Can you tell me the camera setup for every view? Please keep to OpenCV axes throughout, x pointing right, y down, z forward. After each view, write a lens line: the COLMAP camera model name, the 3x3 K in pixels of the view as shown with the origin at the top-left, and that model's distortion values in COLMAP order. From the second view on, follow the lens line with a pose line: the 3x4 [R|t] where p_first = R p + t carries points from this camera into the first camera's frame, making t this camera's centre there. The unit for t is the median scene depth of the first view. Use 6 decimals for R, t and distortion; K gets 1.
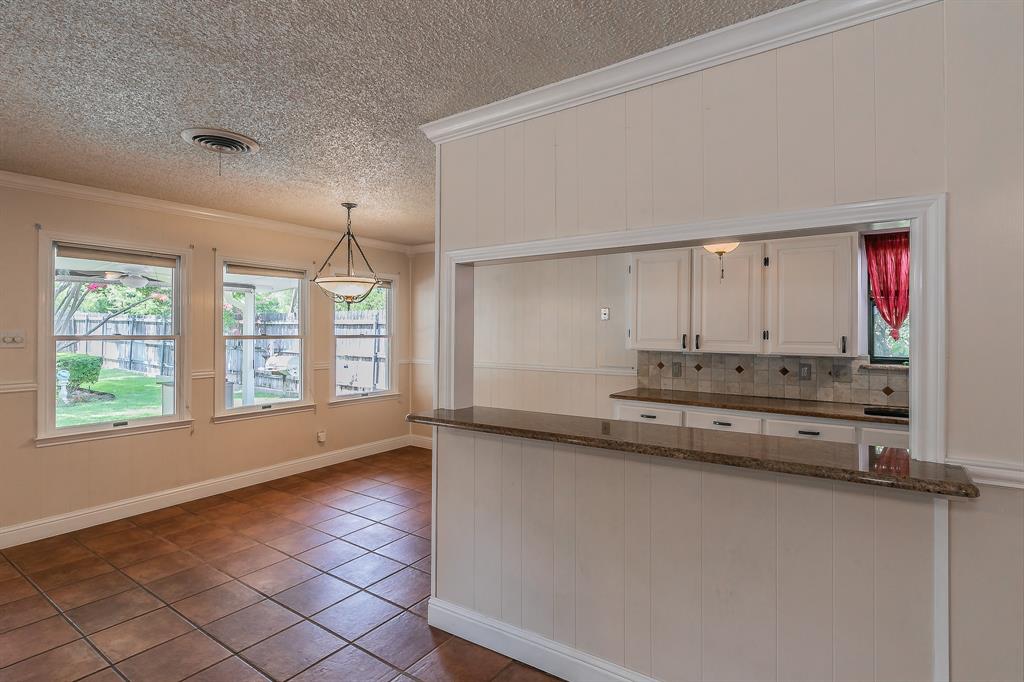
lens RADIAL K [[497.0, 0, 512.3], [0, 497.0, 328.8], [0, 0, 1]] dist [0.000807, 0.000244]
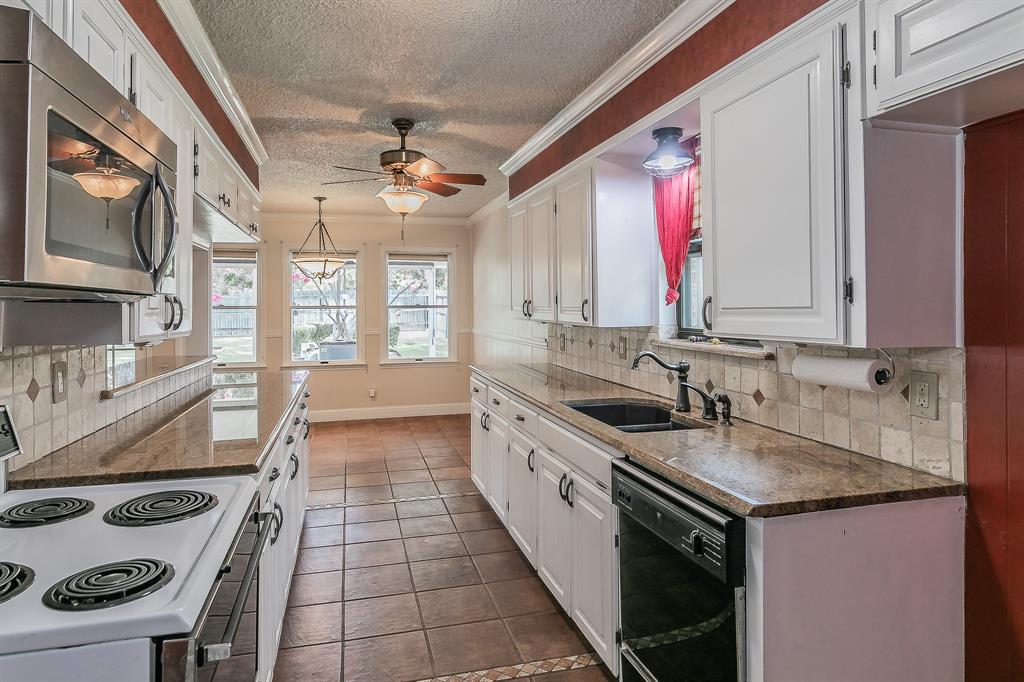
lens RADIAL K [[598.0, 0, 509.7], [0, 598.0, 303.3], [0, 0, 1]] dist [-0.001990, -0.000052]
pose [[0.766166, -0.008257, -0.642589, 0.960006], [0.008689, 0.999959, -0.002489, 0.017290], [0.642584, -0.003677, 0.766207, 0.166870]]
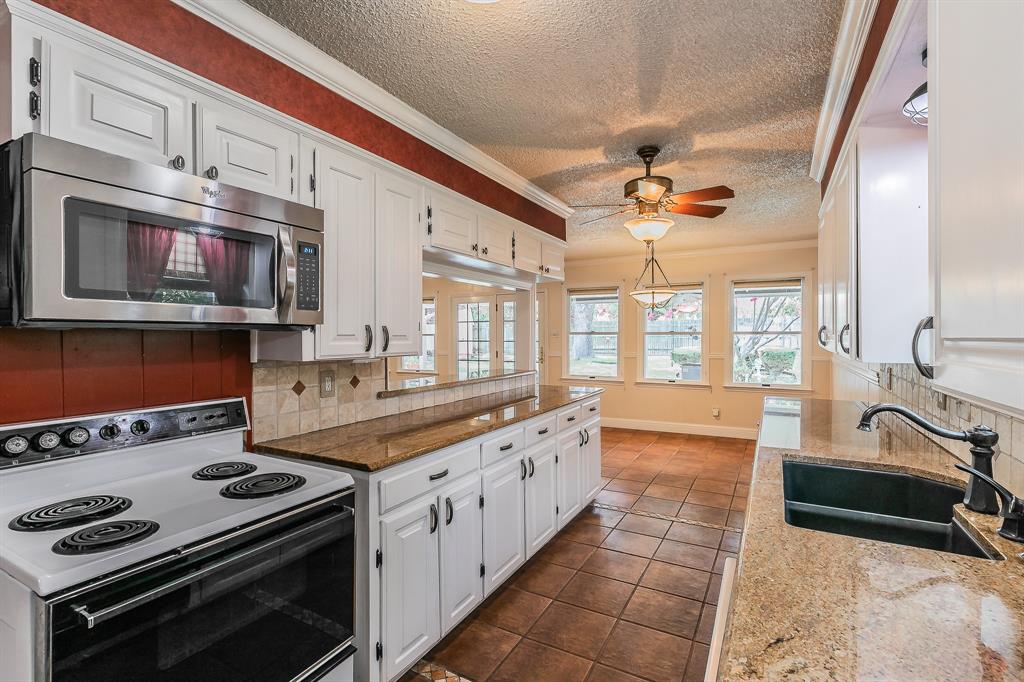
lens RADIAL K [[474.5, 0, 503.2], [0, 474.5, 340.4], [0, 0, 1]] dist [0.001889, -0.000127]
pose [[0.089760, 0.012357, -0.995887, 0.961220], [0.007399, 0.999887, 0.013074, 0.018241], [0.995936, -0.008542, 0.089659, 0.447128]]
